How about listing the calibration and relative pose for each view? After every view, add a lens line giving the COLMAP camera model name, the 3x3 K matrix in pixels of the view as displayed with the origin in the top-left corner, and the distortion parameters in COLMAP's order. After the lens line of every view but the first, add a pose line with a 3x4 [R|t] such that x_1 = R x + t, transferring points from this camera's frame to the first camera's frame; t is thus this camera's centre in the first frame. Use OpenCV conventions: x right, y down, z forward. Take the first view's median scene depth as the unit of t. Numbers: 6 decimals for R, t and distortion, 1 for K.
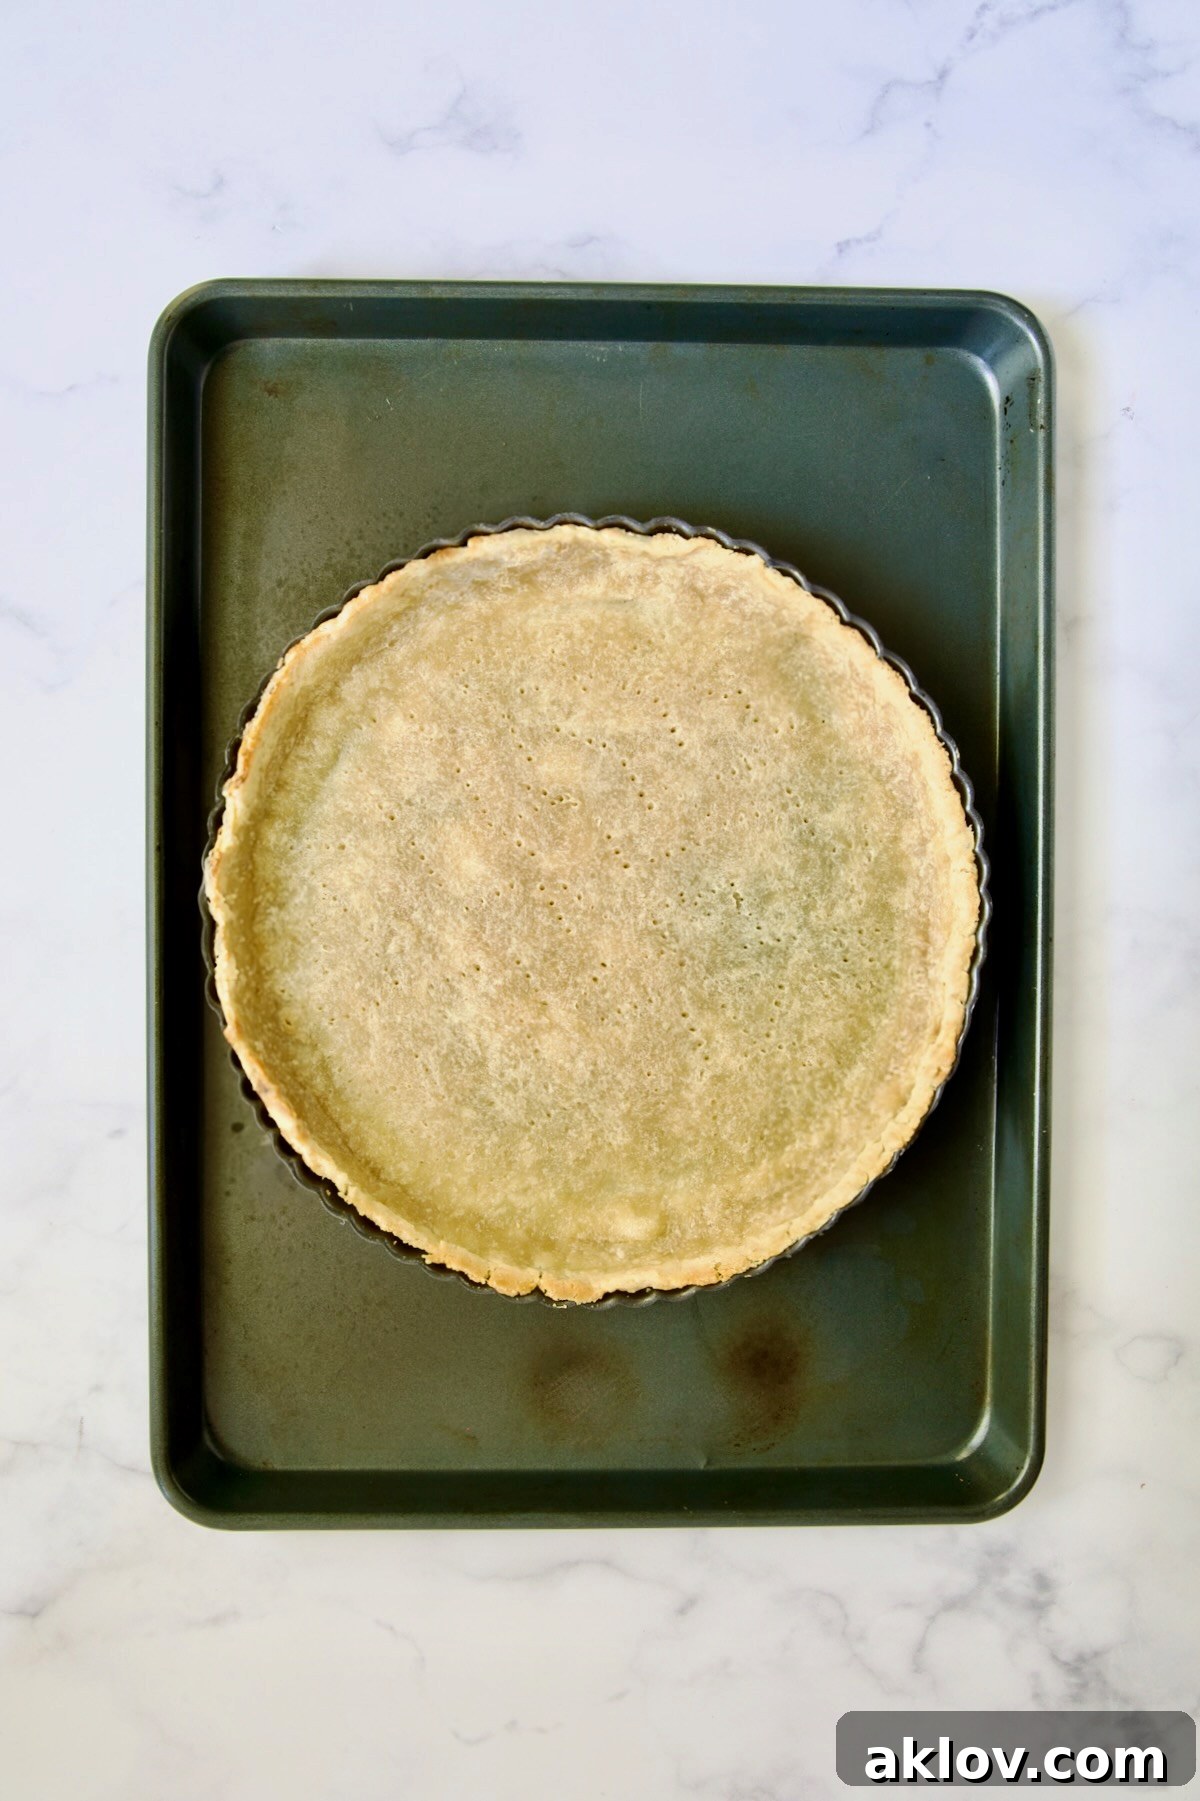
lens RADIAL K [[5975.0, 0, 774.3], [0, 5975.0, 901.9], [0, 0, 1]] dist [0.035823, -2.853925]
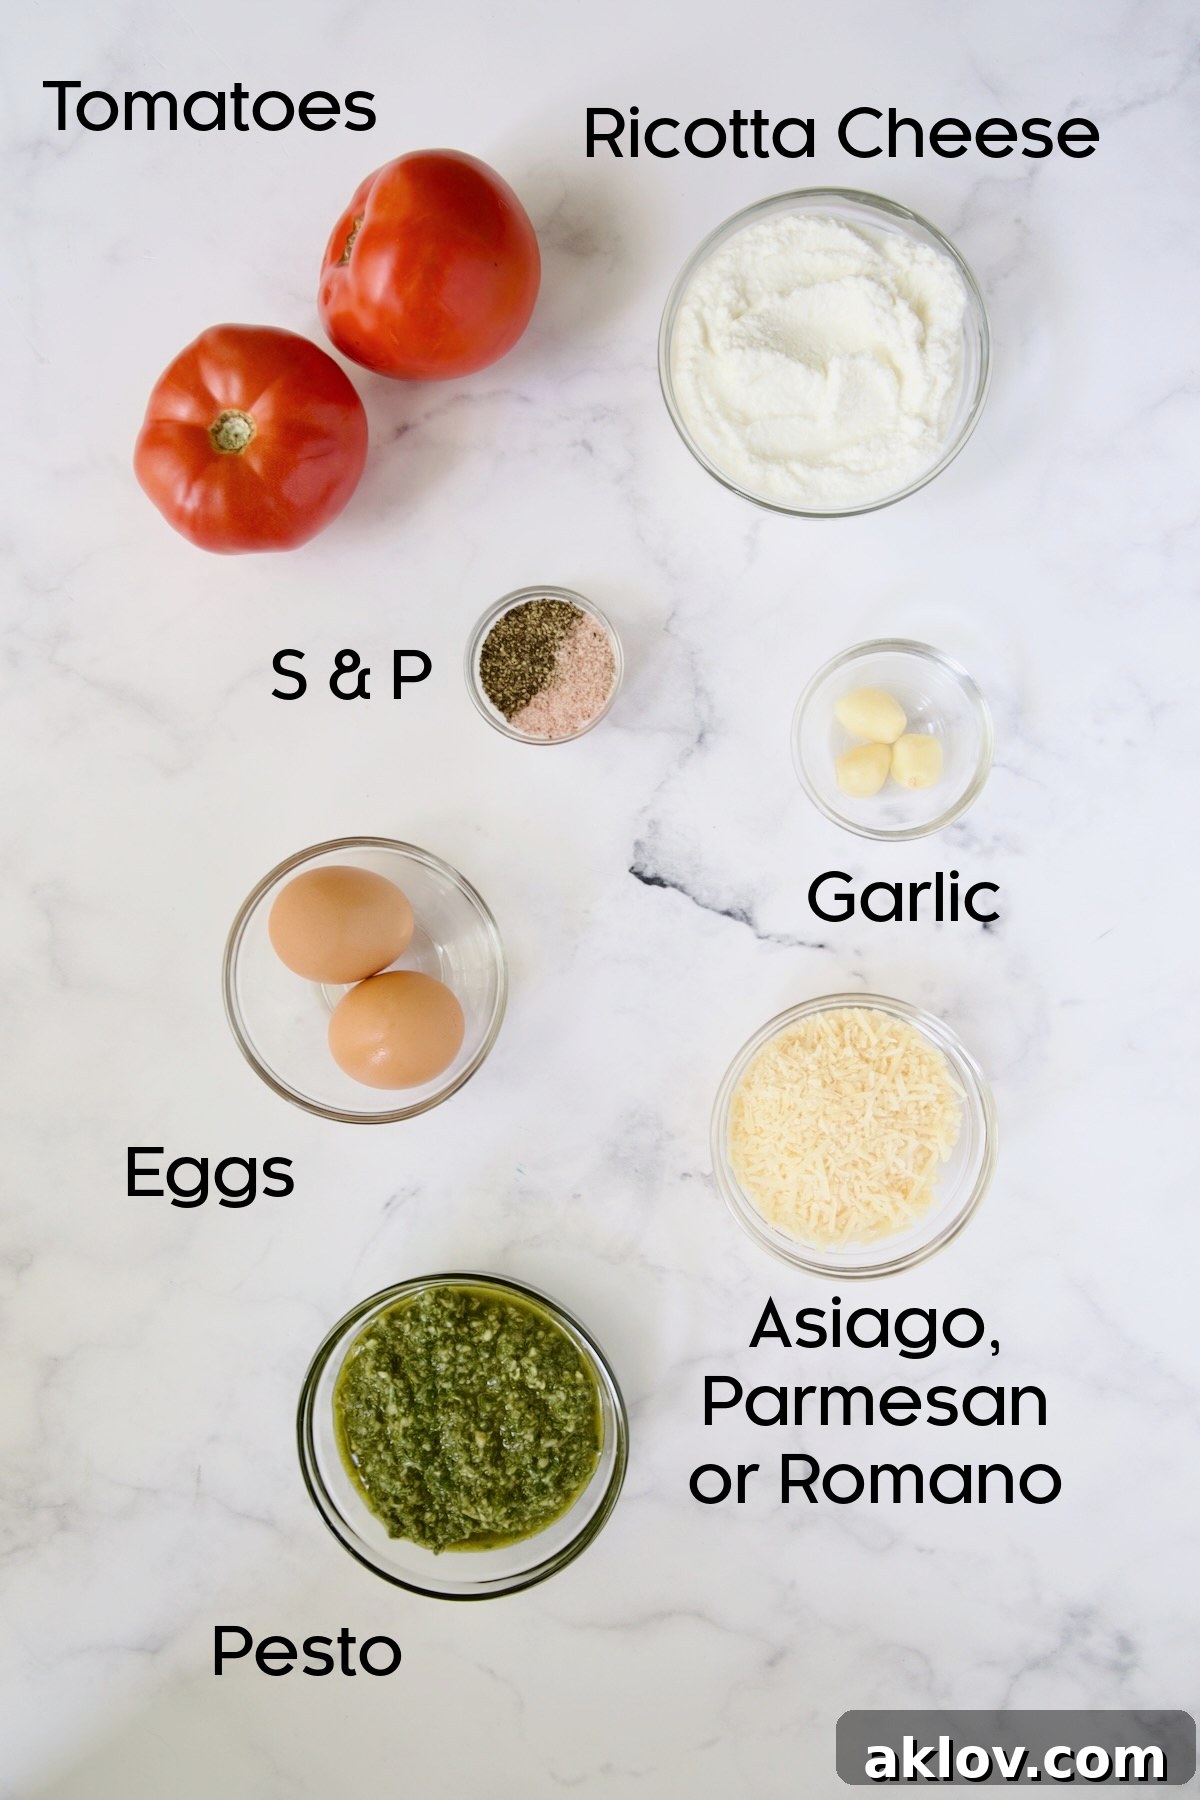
lens RADIAL K [[6402.8, 0, 600.0], [0, 6402.8, 900.0], [0, 0, 1]] dist [-0.252994, -2.087206]
pose [[0.998923, 0.002710, -0.046318, 0.027609], [-0.003256, 0.999926, -0.011717, -0.002834], [0.046282, 0.011855, 0.998858, -0.516186]]
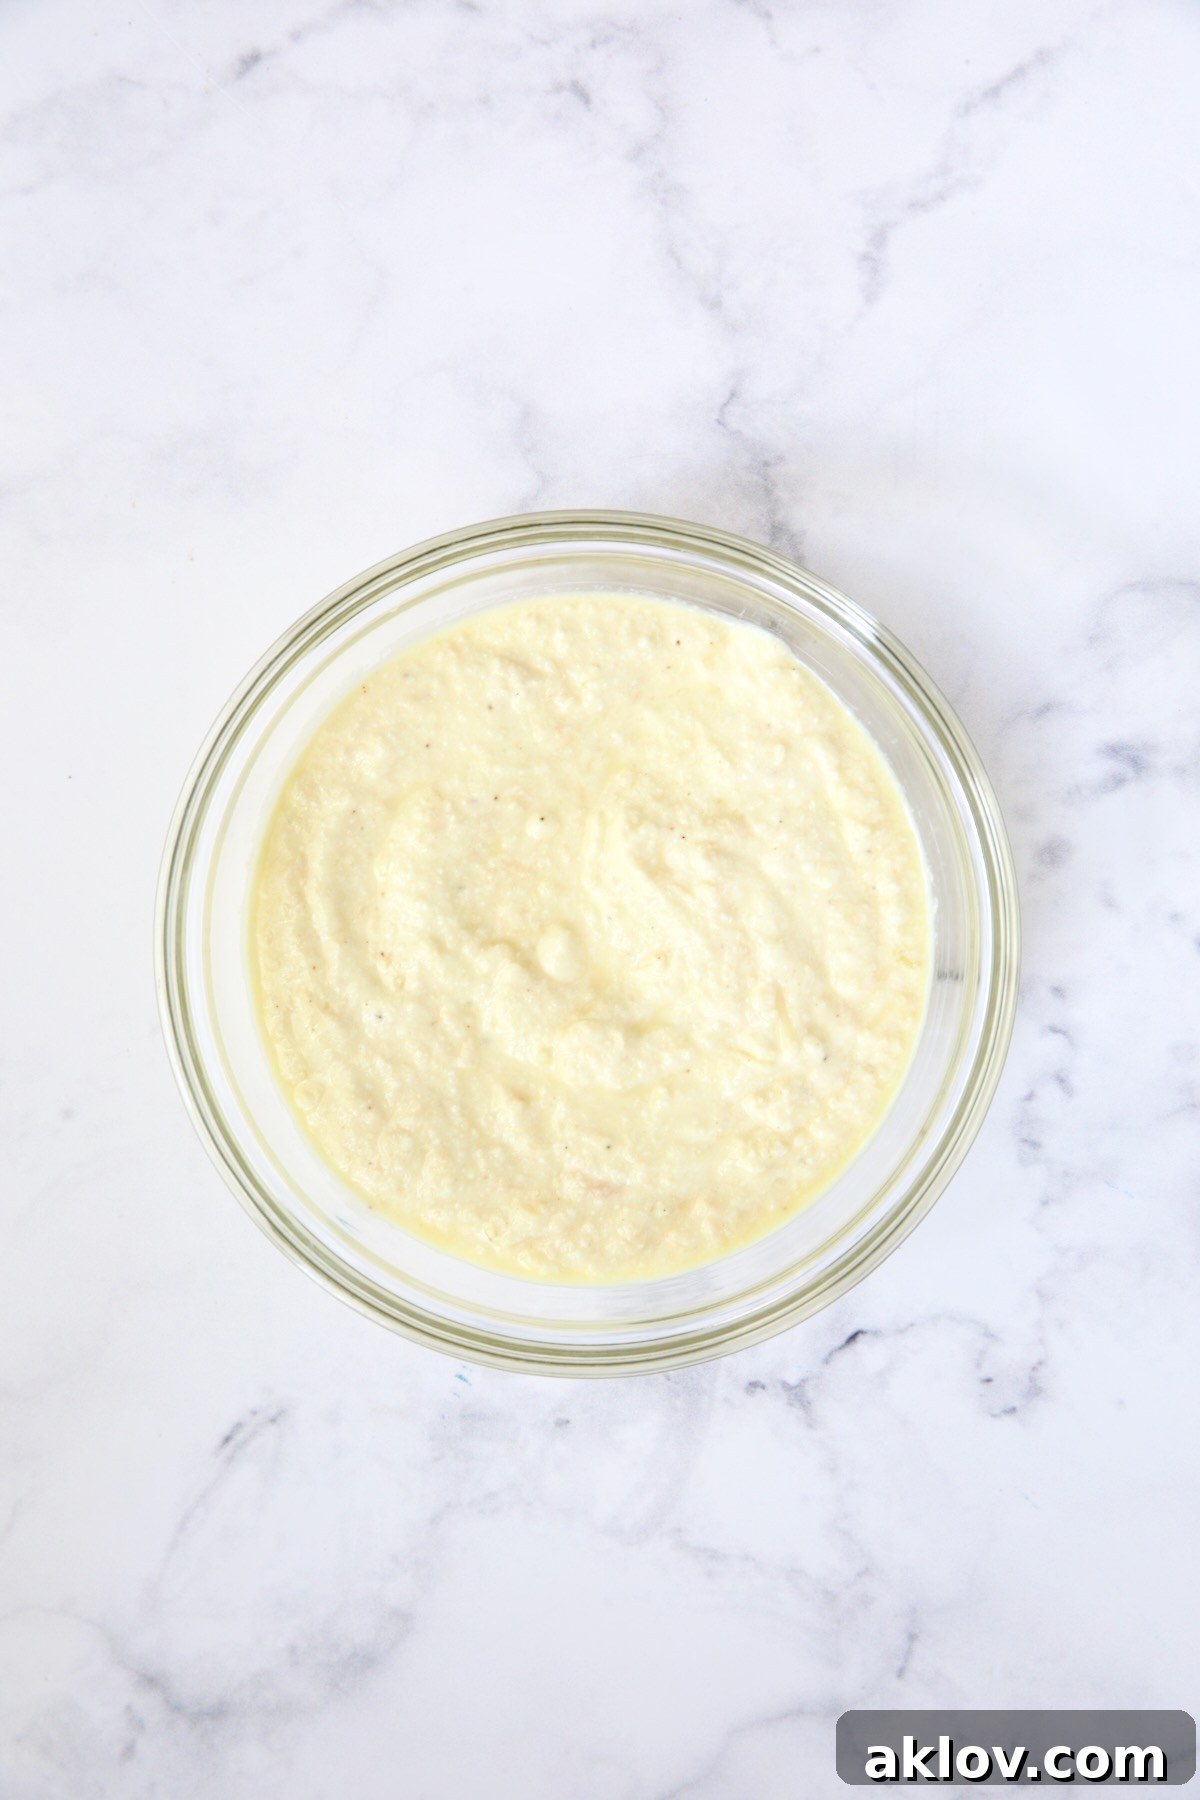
lens RADIAL K [[6310.8, 0, 600.0], [0, 6310.8, 900.0], [0, 0, 1]] dist [-0.210944, -2.721340]
pose [[0.998891, 0.002584, -0.047018, -0.113258], [-0.003046, 0.999948, -0.009774, -0.045769], [0.046990, 0.009907, 0.998846, 2.533877]]
